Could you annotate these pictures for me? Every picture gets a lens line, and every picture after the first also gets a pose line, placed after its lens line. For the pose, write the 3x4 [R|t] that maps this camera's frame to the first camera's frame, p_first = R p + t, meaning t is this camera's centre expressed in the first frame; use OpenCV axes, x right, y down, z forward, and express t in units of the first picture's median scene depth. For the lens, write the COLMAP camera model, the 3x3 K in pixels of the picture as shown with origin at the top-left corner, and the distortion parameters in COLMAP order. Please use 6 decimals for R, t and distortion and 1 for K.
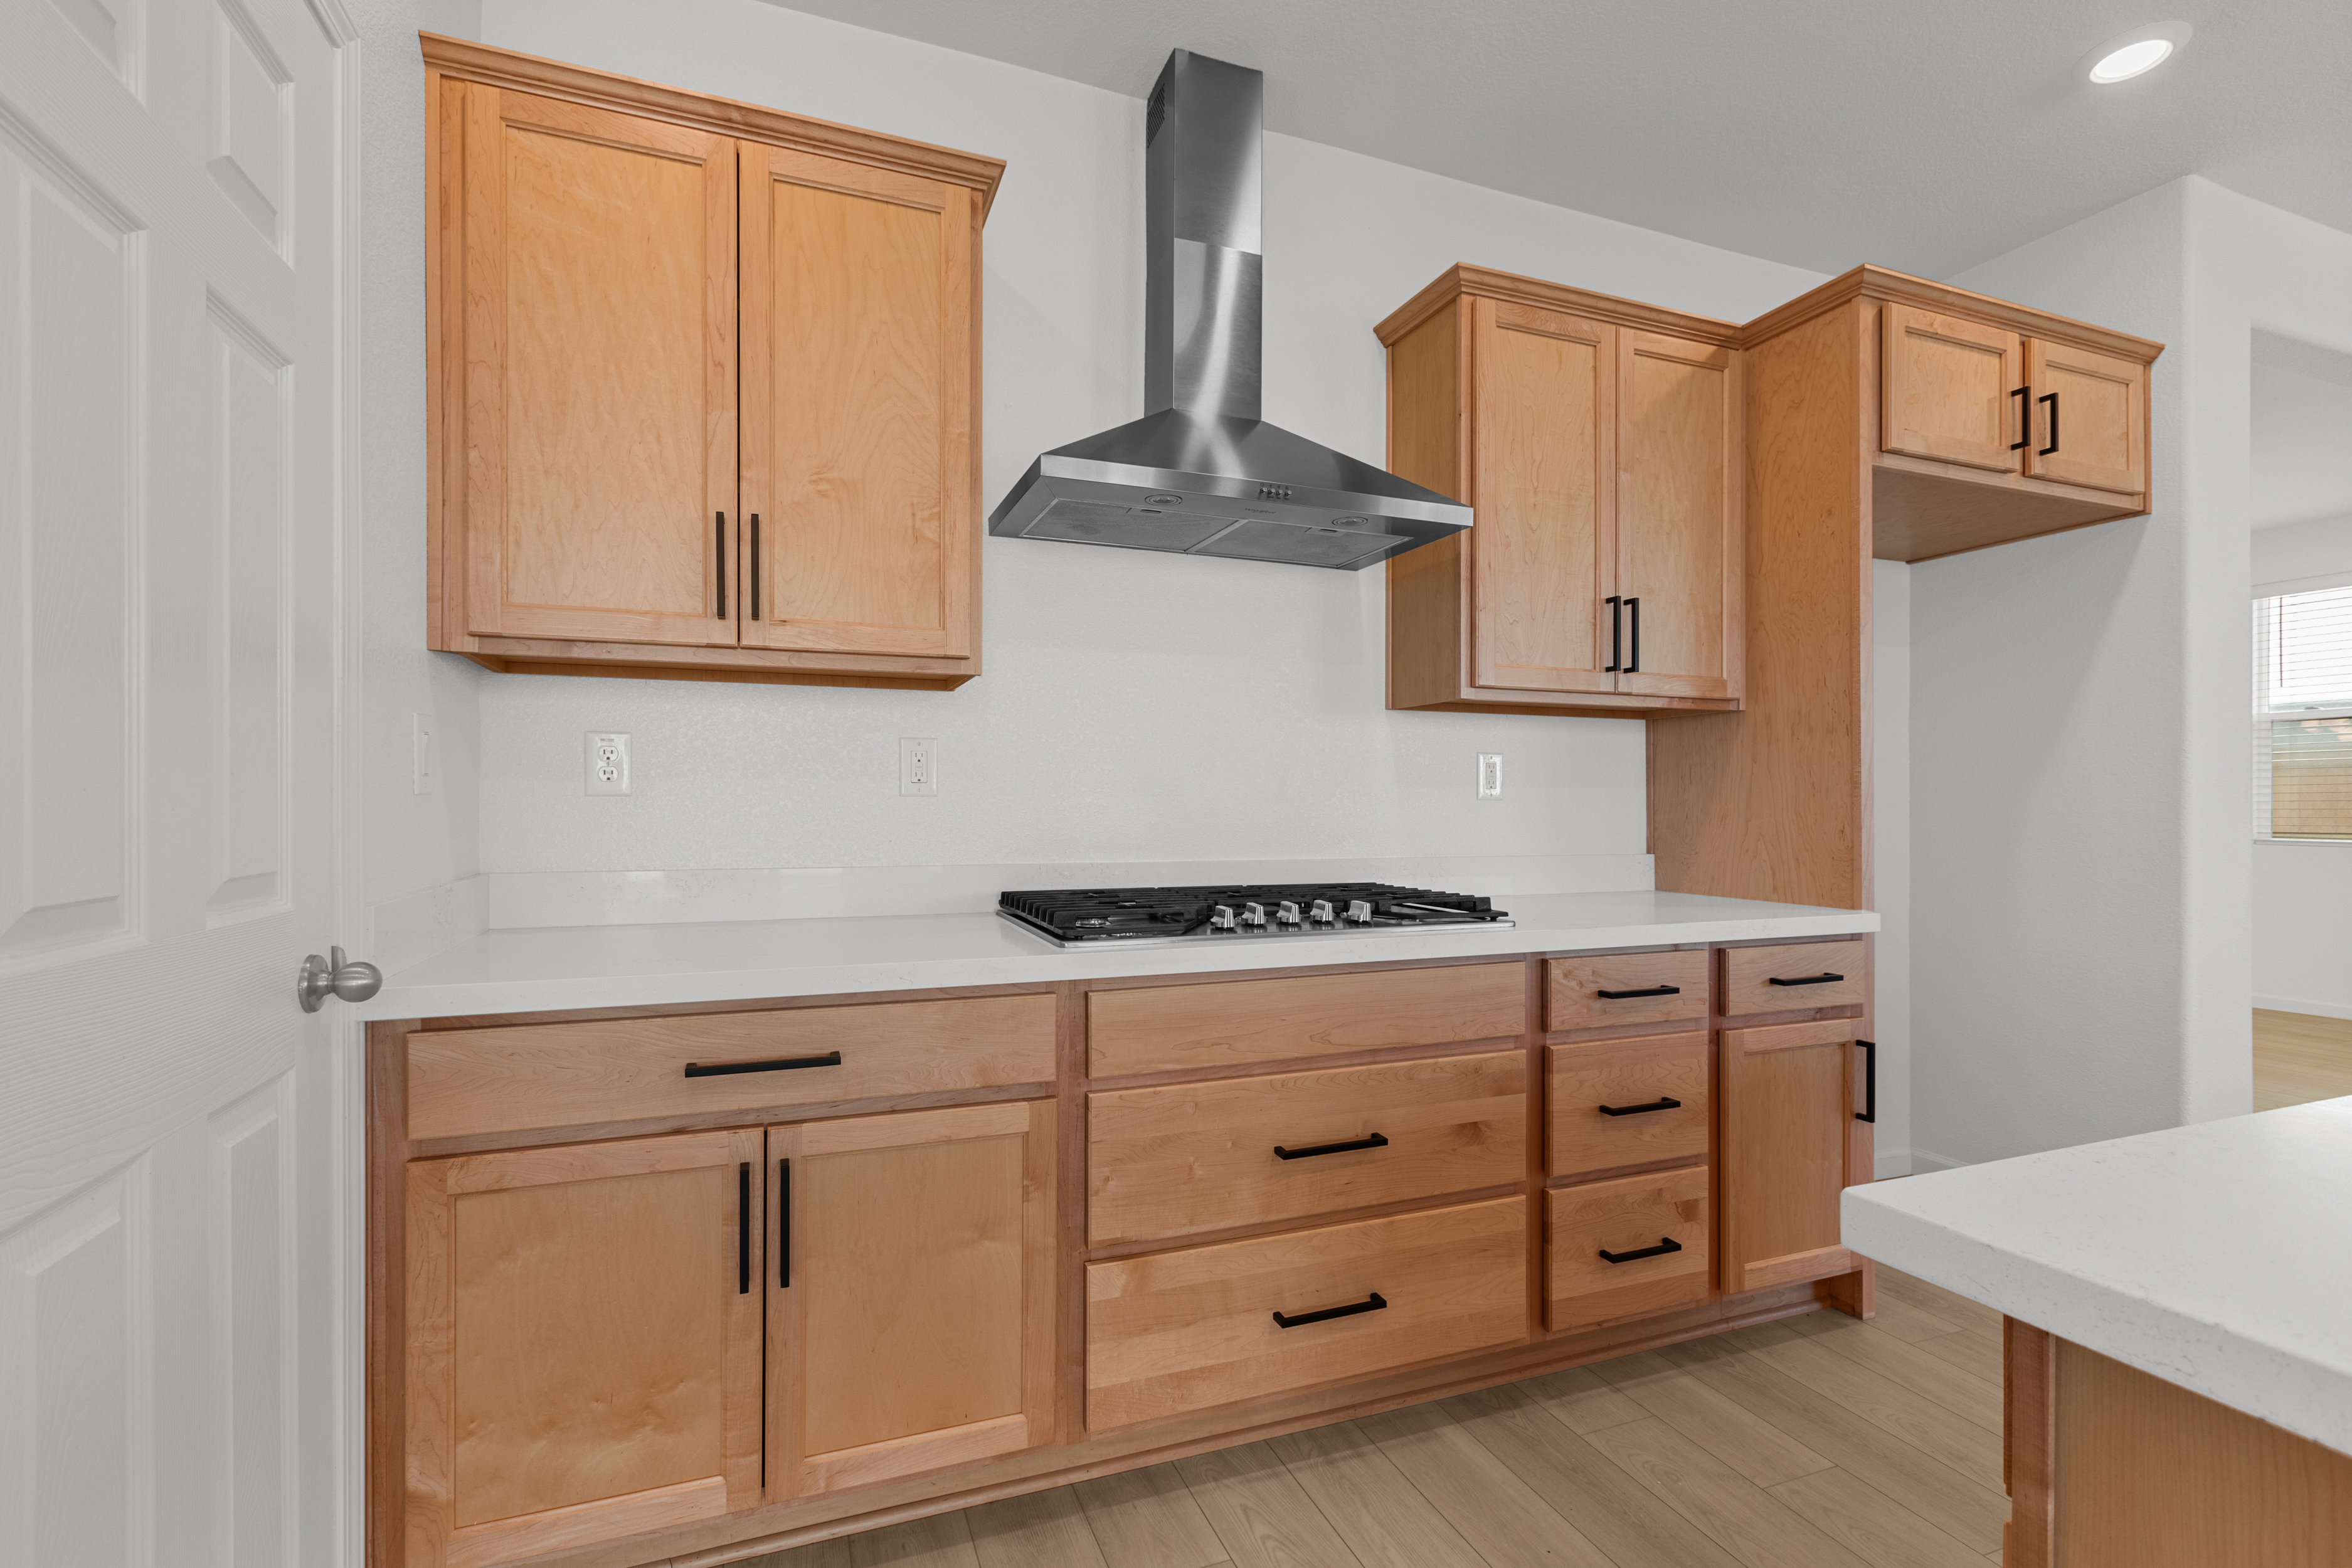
lens RADIAL K [[1052.5, 0, 1163.6], [0, 1052.5, 805.2], [0, 0, 1]] dist [-0.000560, -0.000265]
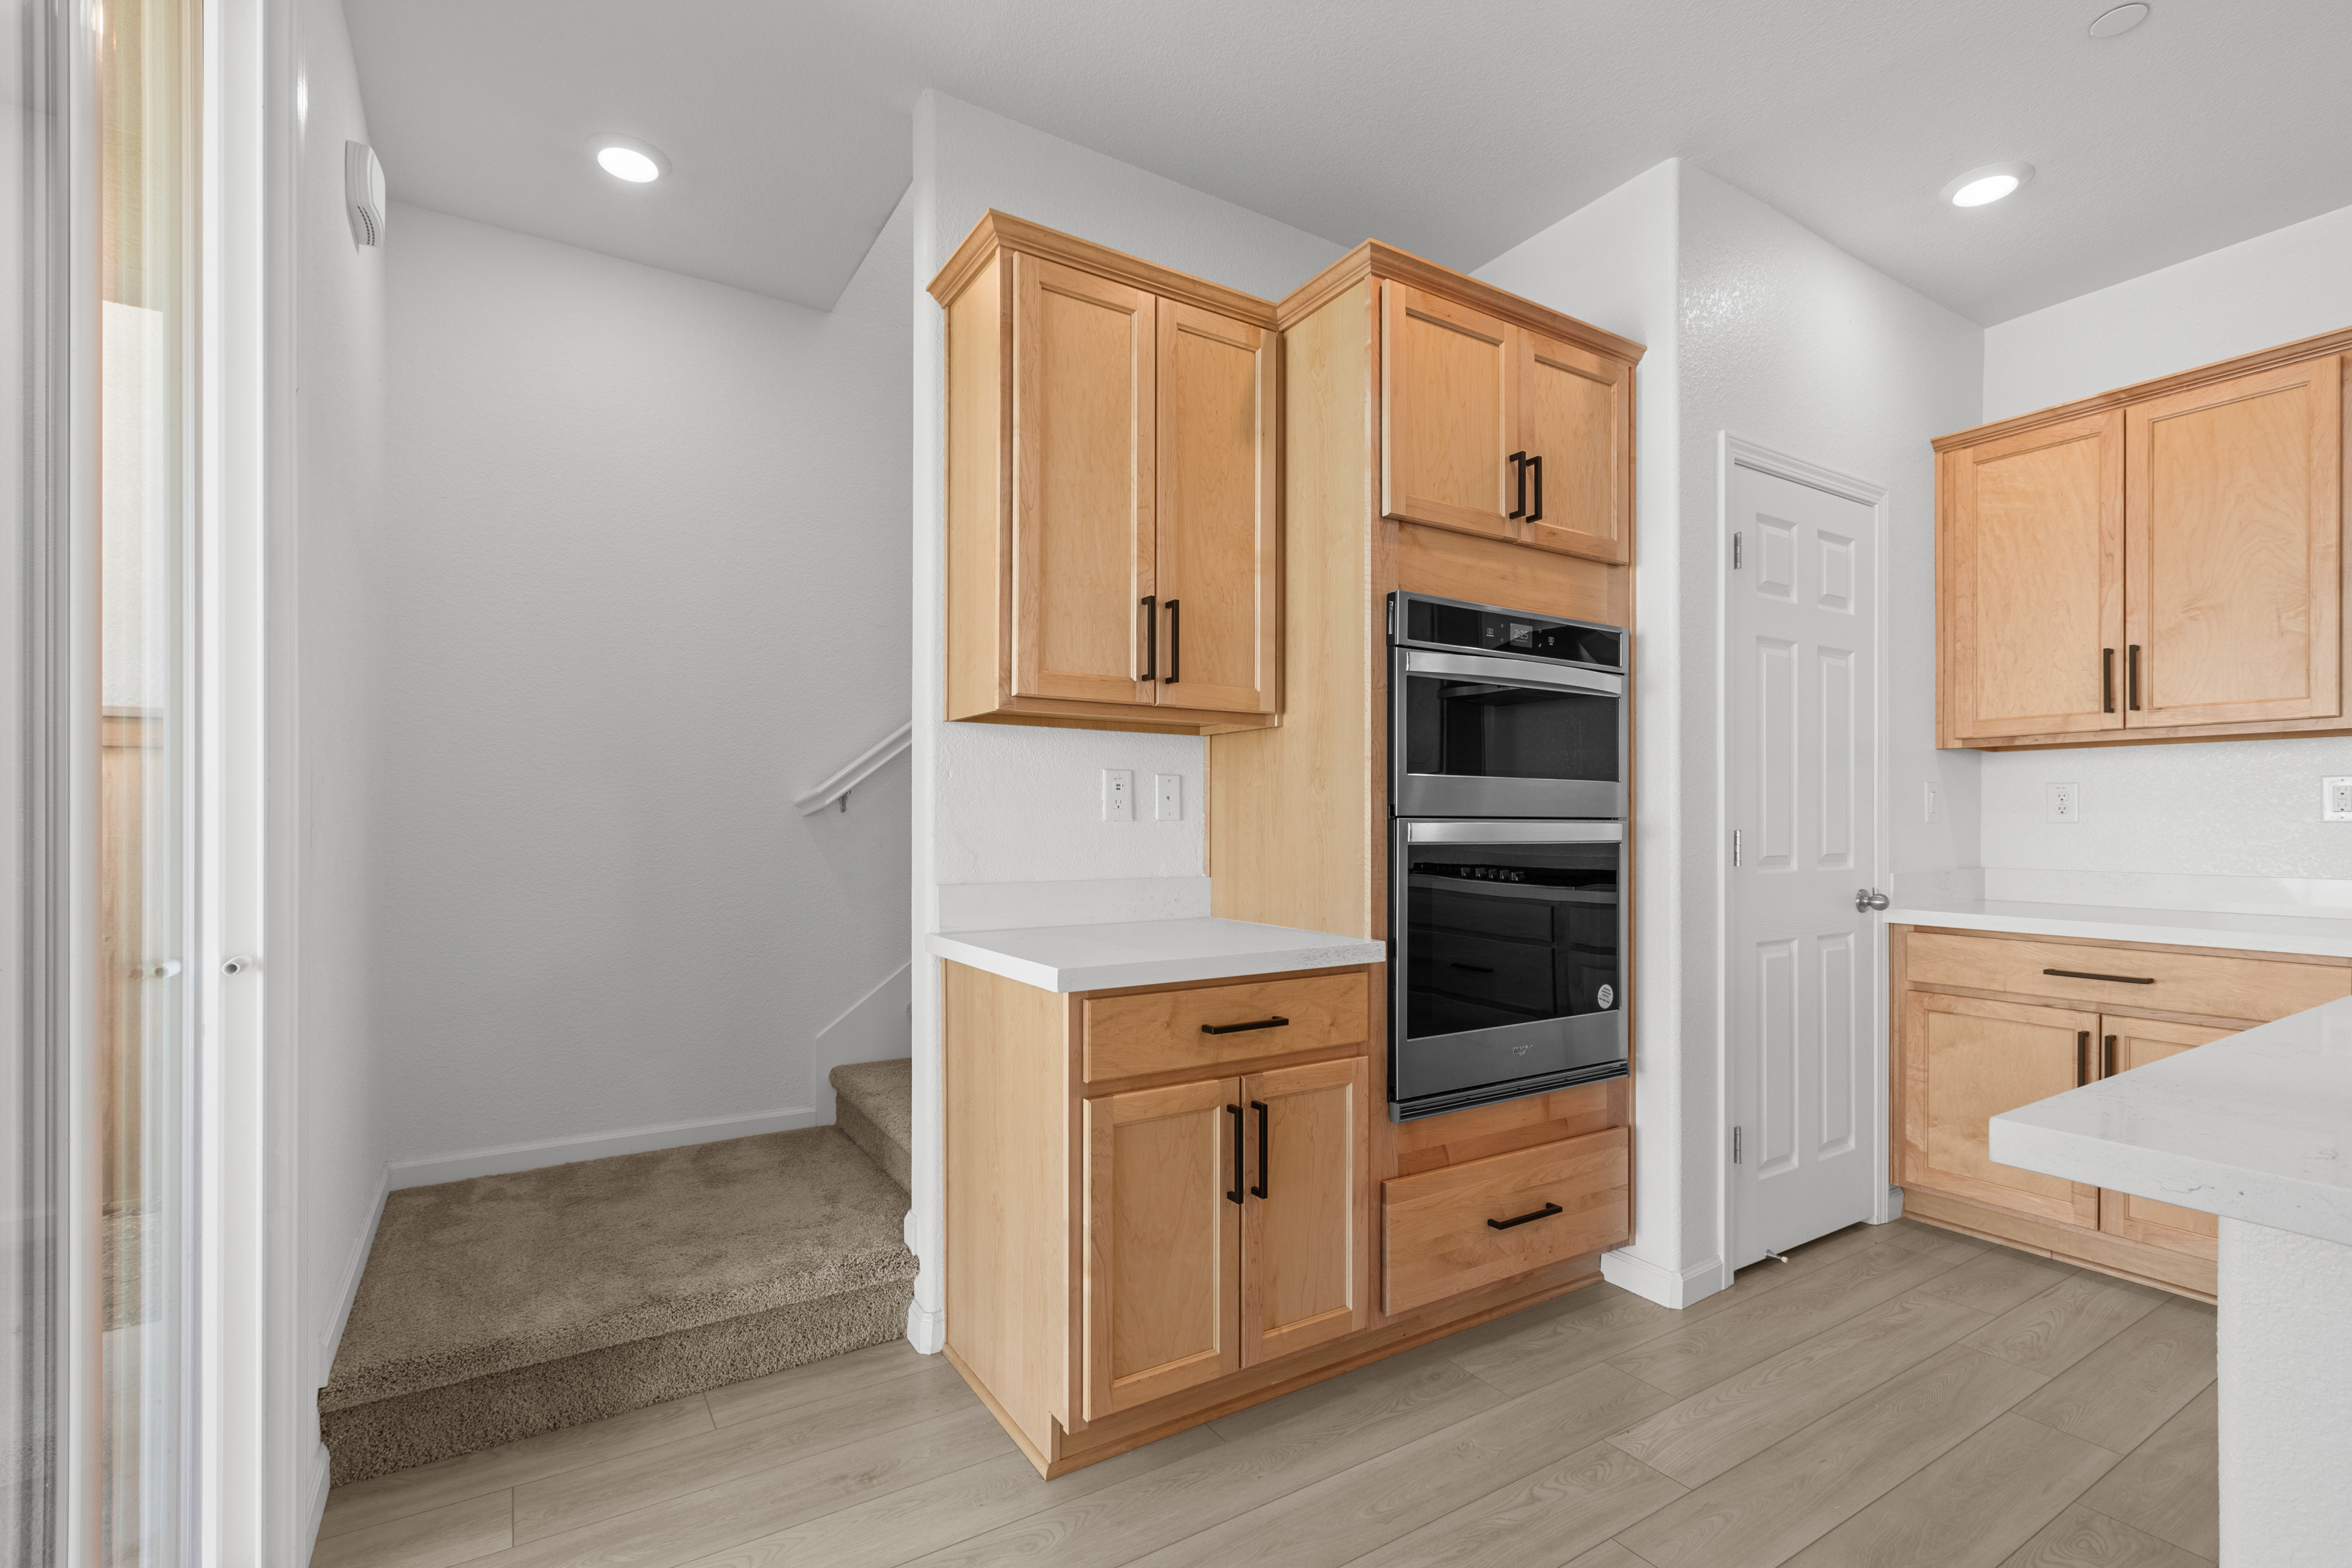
lens RADIAL K [[1054.8, 0, 1178.4], [0, 1054.8, 821.2], [0, 0, 1]] dist [-0.000174, 0.000154]
pose [[0.194588, -0.002401, -0.980882, 0.919330], [-0.003718, 0.999988, -0.003186, -0.001207], [0.980878, 0.004267, 0.194577, -0.740183]]
